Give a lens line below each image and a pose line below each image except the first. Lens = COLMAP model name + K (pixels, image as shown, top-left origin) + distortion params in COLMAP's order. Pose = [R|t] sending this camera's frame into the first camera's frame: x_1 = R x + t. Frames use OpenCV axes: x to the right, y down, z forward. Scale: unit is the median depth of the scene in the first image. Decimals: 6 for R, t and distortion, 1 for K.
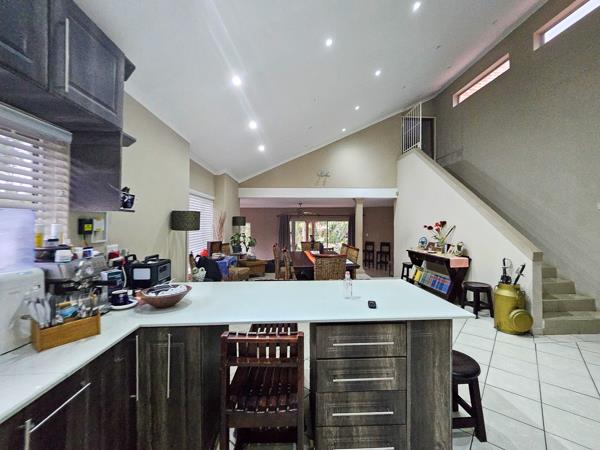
lens RADIAL K [[240.5, 0, 307.4], [0, 240.5, 222.9], [0, 0, 1]] dist [-0.001209, -0.000145]
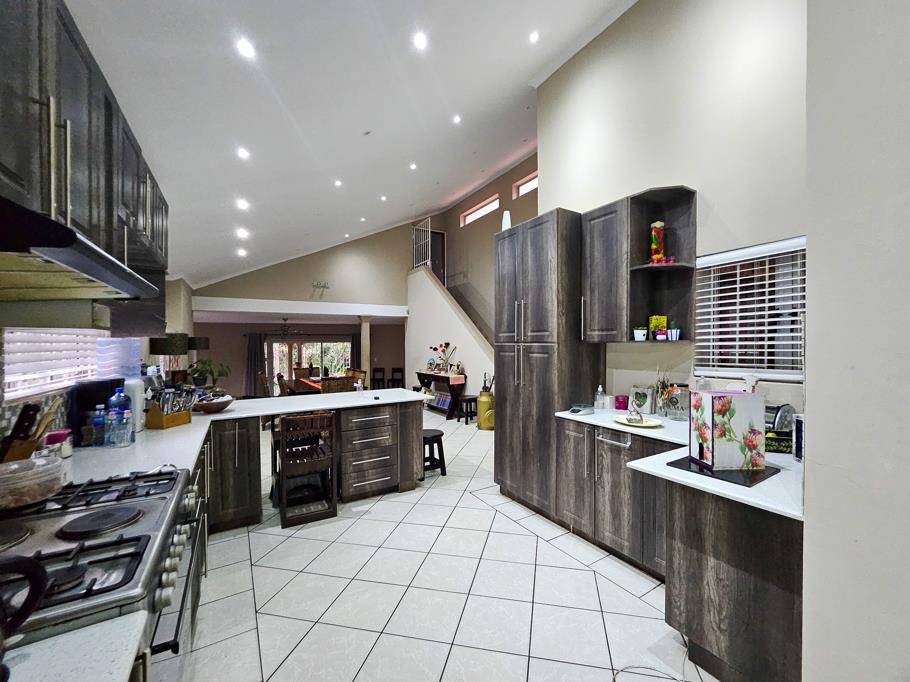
lens RADIAL K [[352.5, 0, 460.5], [0, 352.5, 348.7], [0, 0, 1]] dist [-0.000470, -0.000057]
pose [[0.887822, -0.012378, 0.460021, -0.080598], [0.006592, 0.999878, 0.014181, -0.001161], [-0.460141, -0.009557, 0.887795, -0.347896]]
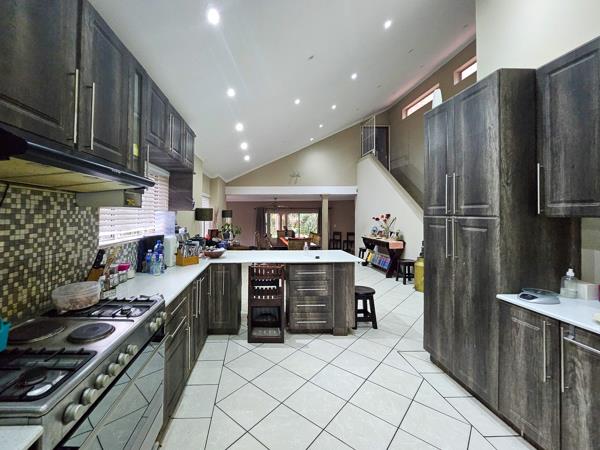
lens RADIAL K [[244.3, 0, 270.5], [0, 244.3, 211.5], [0, 0, 1]] dist [-0.001294, -0.000344]
pose [[0.999265, -0.000485, -0.038341, -0.011723], [0.000031, 0.999930, -0.011857, -0.004515], [0.038344, 0.011847, 0.999194, -0.292140]]
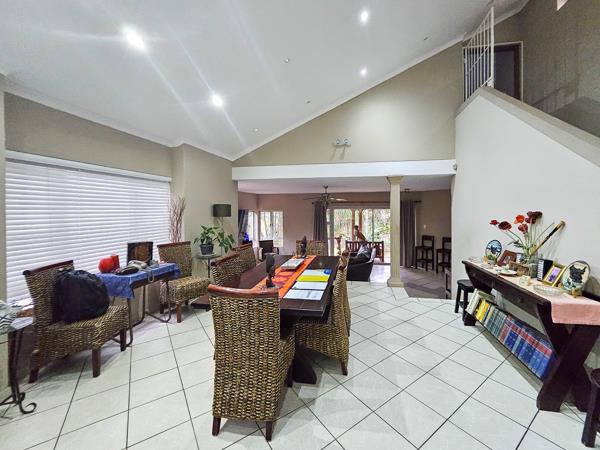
lens RADIAL K [[241.3, 0, 327.3], [0, 241.3, 210.4], [0, 0, 1]] dist [-0.000766, -0.000143]
pose [[0.977883, -0.001031, -0.209152, 0.222173], [0.001672, 0.999994, 0.002886, -0.010919], [0.209148, -0.003172, 0.977879, 0.377000]]
